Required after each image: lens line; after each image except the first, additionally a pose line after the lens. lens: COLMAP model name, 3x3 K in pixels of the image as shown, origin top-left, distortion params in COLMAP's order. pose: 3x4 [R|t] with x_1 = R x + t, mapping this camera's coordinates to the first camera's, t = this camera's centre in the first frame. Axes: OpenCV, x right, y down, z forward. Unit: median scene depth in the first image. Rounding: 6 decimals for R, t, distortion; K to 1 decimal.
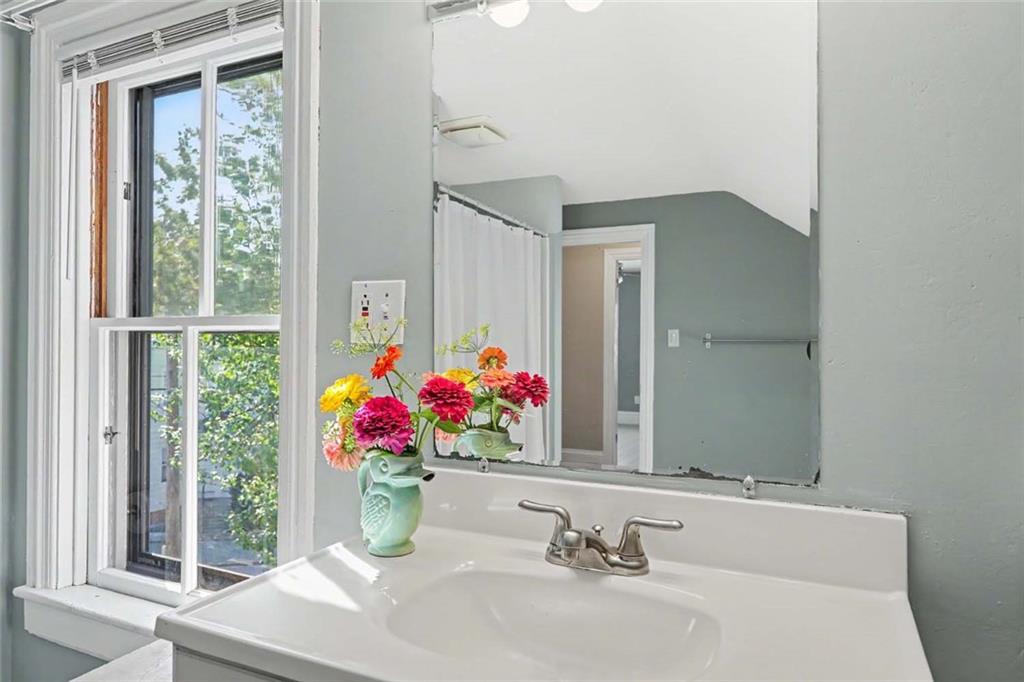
lens RADIAL K [[681.3, 0, 512.0], [0, 681.3, 341.0], [0, 0, 1]] dist [-0.001437, -0.000581]
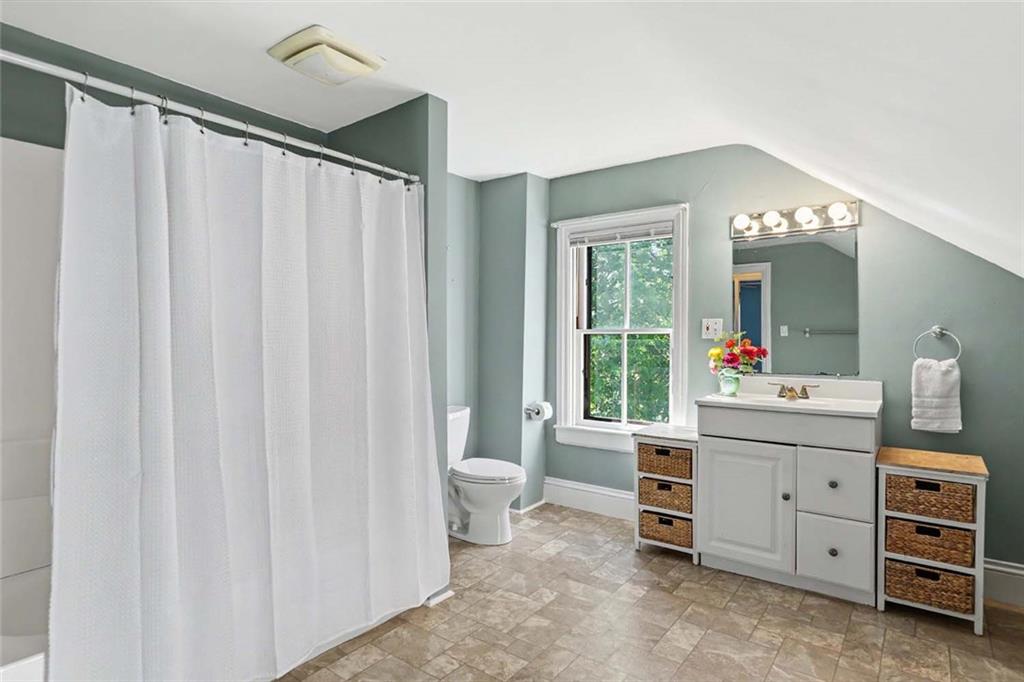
lens RADIAL K [[553.8, 0, 512.0], [0, 553.8, 341.0], [0, 0, 1]] dist [0.000966, 0.000030]
pose [[0.983583, -0.008611, -0.180249, -0.492161], [0.011959, 0.999775, 0.017493, -0.030503], [0.180058, -0.019362, 0.983465, -1.315157]]
